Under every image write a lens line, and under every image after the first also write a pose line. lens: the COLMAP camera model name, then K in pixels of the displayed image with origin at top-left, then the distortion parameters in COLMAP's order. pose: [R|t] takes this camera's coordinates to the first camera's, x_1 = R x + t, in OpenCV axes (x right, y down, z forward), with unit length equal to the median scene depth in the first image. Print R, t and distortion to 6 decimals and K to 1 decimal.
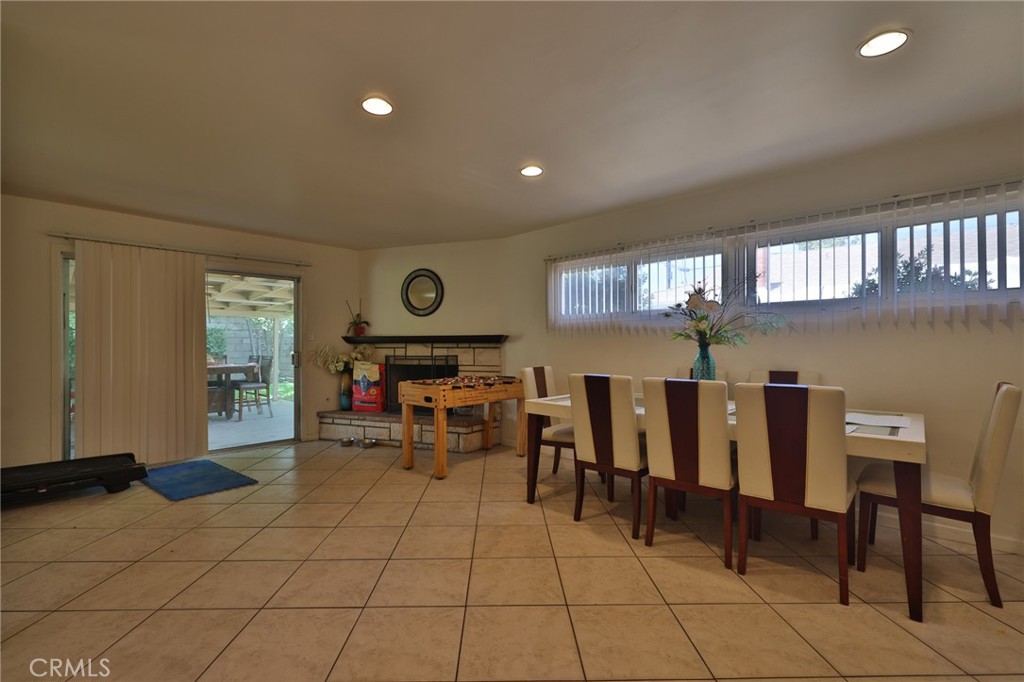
lens RADIAL K [[437.6, 0, 508.6], [0, 437.6, 339.2], [0, 0, 1]] dist [-0.000394, 0.000058]
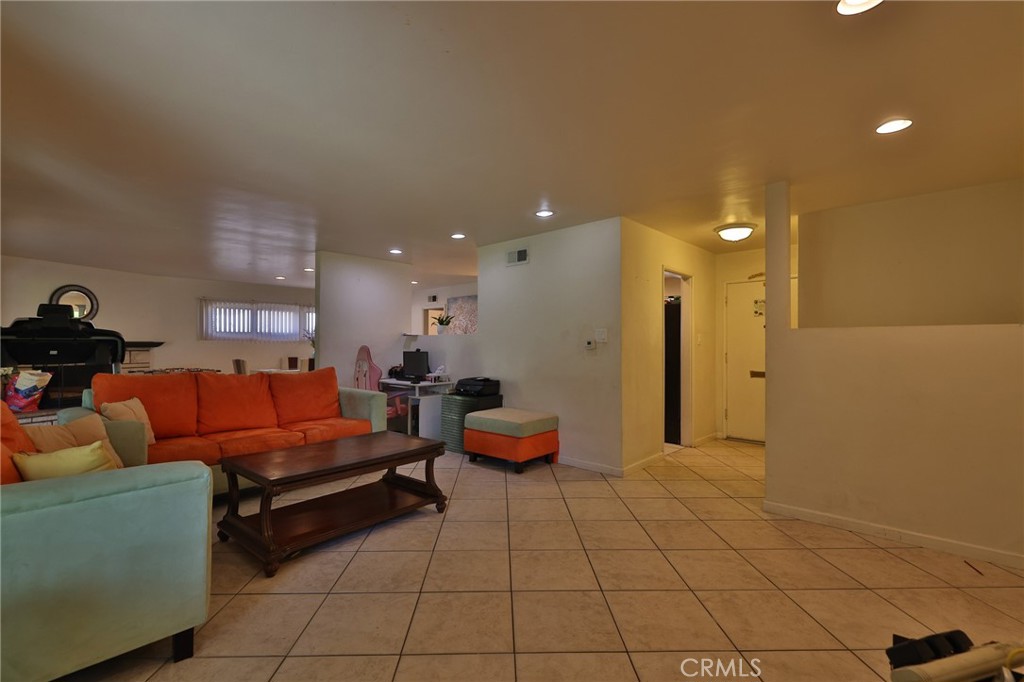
lens RADIAL K [[437.6, 0, 512.5], [0, 437.6, 340.4], [0, 0, 1]] dist [-0.000394, 0.000058]
pose [[-0.029815, 0.006988, 0.999531, -1.461230], [-0.005105, 0.999961, -0.007143, -0.009292], [-0.999542, -0.005316, -0.029778, -0.165595]]
